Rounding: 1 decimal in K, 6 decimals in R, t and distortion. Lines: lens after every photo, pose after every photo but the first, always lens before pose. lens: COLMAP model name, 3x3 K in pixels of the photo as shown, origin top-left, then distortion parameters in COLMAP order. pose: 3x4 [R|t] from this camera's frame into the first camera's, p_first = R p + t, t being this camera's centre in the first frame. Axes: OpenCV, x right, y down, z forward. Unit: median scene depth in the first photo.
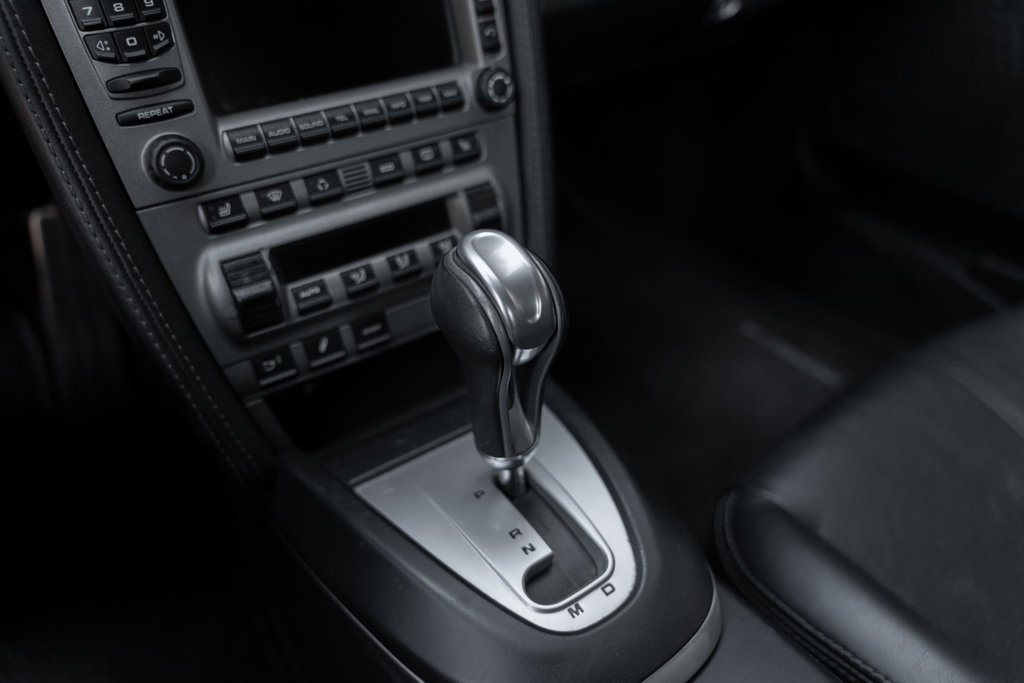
lens RADIAL K [[714.2, 0, 509.8], [0, 714.2, 345.4], [0, 0, 1]] dist [-0.010209, 0.001018]
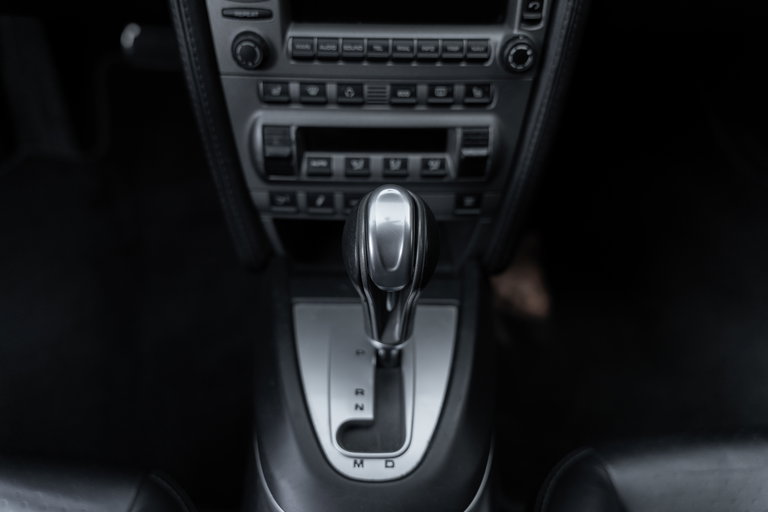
lens RADIAL K [[609.3, 0, 382.3], [0, 609.3, 255.7], [0, 0, 1]] dist [-0.001222, -0.002271]
pose [[0.824127, 0.437874, -0.359278, 0.326809], [-0.362137, 0.895073, 0.260194, -0.272951], [0.435512, -0.084325, 0.896225, -0.007782]]
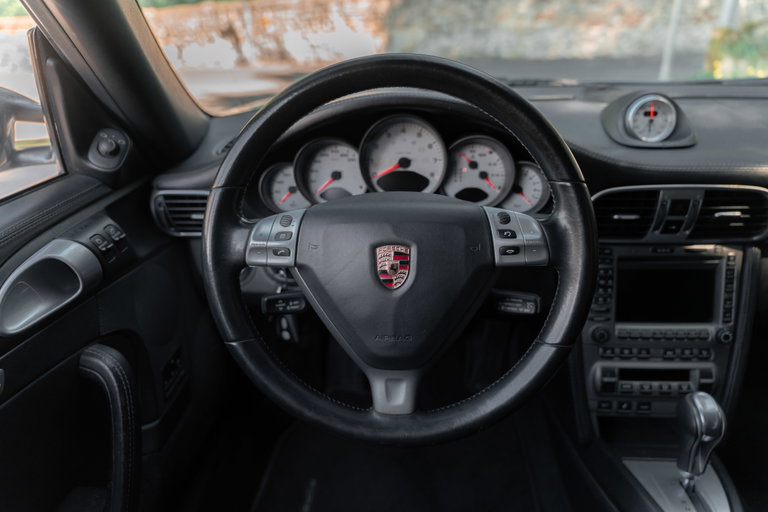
lens RADIAL K [[520.6, 0, 378.8], [0, 520.6, 254.0], [0, 0, 1]] dist [-0.016449, 0.006477]
pose [[0.783845, 0.231037, -0.576376, 0.010632], [-0.362052, 0.924148, -0.121935, 0.047497], [0.504486, 0.304256, 0.808036, -1.346241]]
